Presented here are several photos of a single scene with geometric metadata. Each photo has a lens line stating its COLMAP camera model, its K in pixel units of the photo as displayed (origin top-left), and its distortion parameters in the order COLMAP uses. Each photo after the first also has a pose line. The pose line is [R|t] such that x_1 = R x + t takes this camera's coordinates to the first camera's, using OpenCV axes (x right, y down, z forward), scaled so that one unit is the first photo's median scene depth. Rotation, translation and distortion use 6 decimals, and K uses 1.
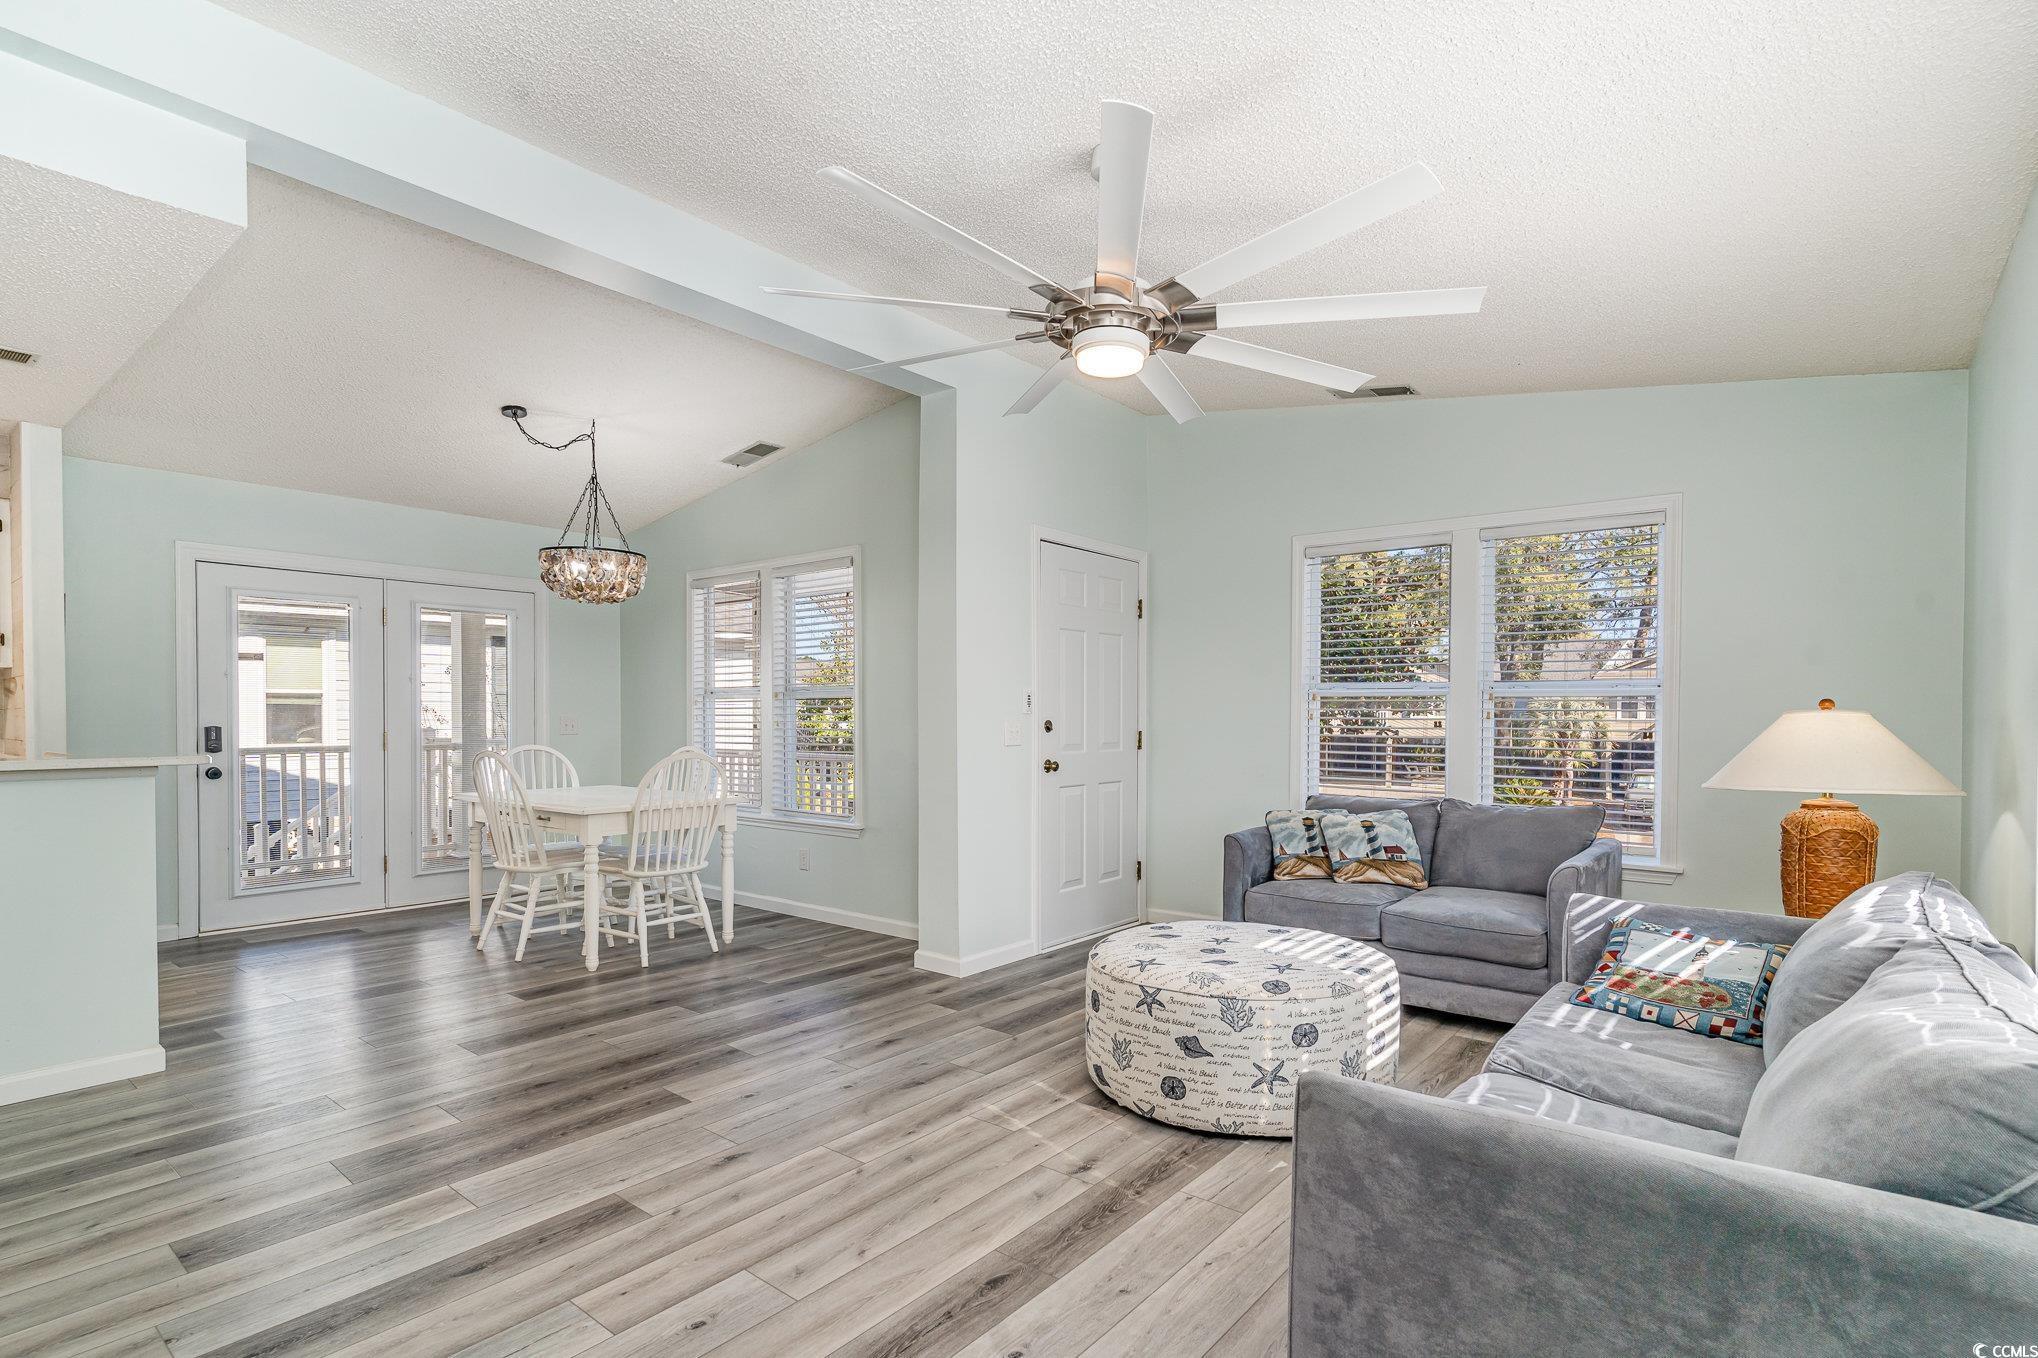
lens RADIAL K [[973.9, 0, 1019.0], [0, 973.9, 679.0], [0, 0, 1]] dist [-0.003781, -0.000964]
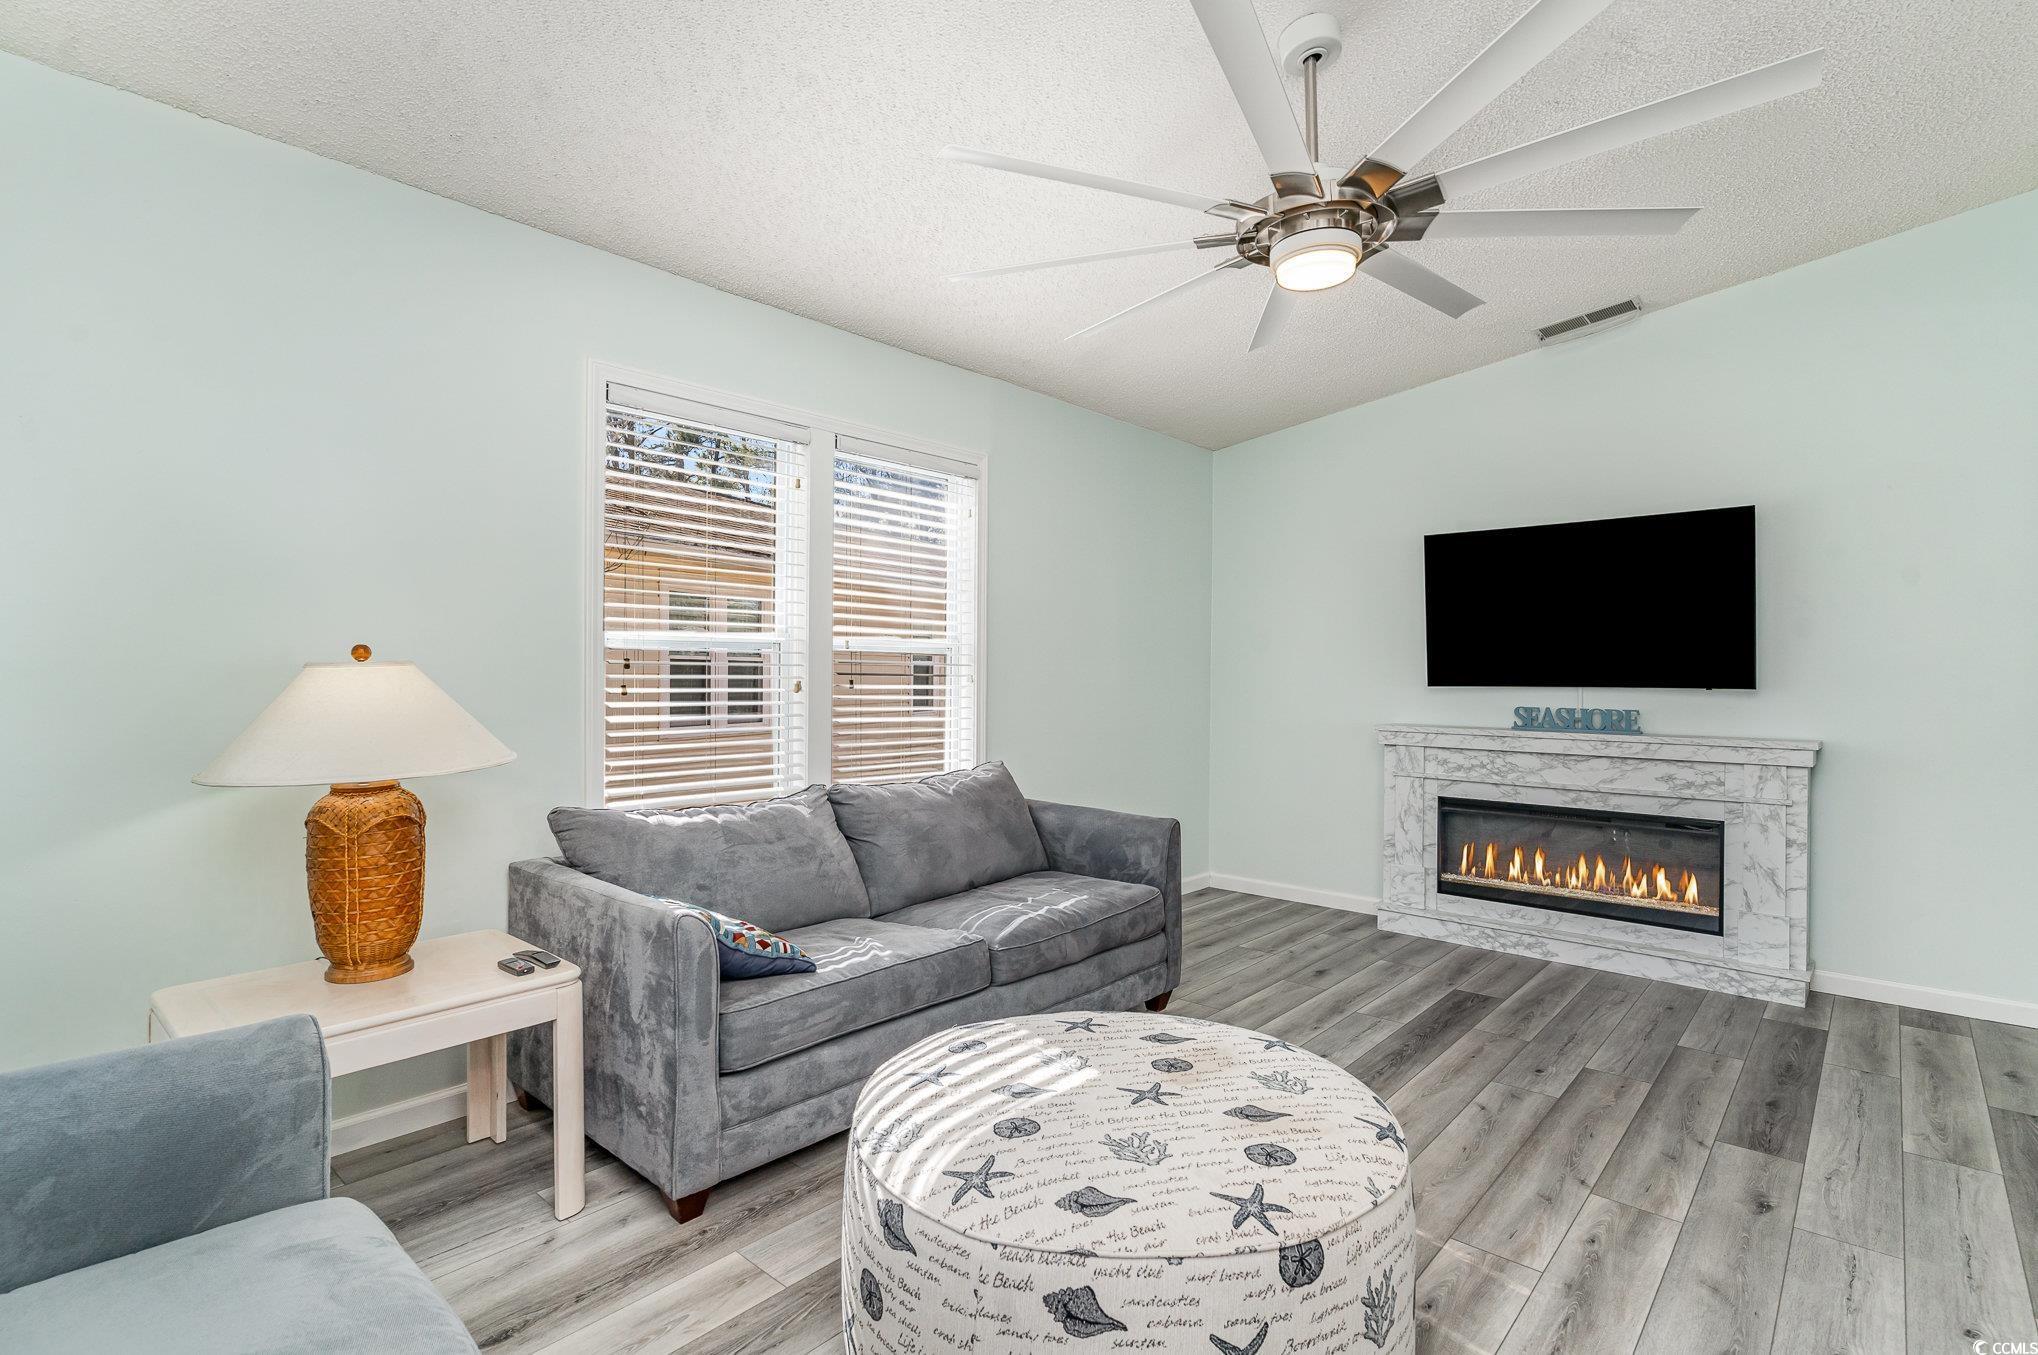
lens RADIAL K [[973.9, 0, 1019.0], [0, 973.9, 677.5], [0, 0, 1]] dist [-0.003781, -0.000964]
pose [[-0.998844, -0.008772, 0.047262, 0.275874], [-0.010421, 0.999342, -0.034747, 0.063109], [-0.046926, -0.035199, -0.998278, 1.665614]]
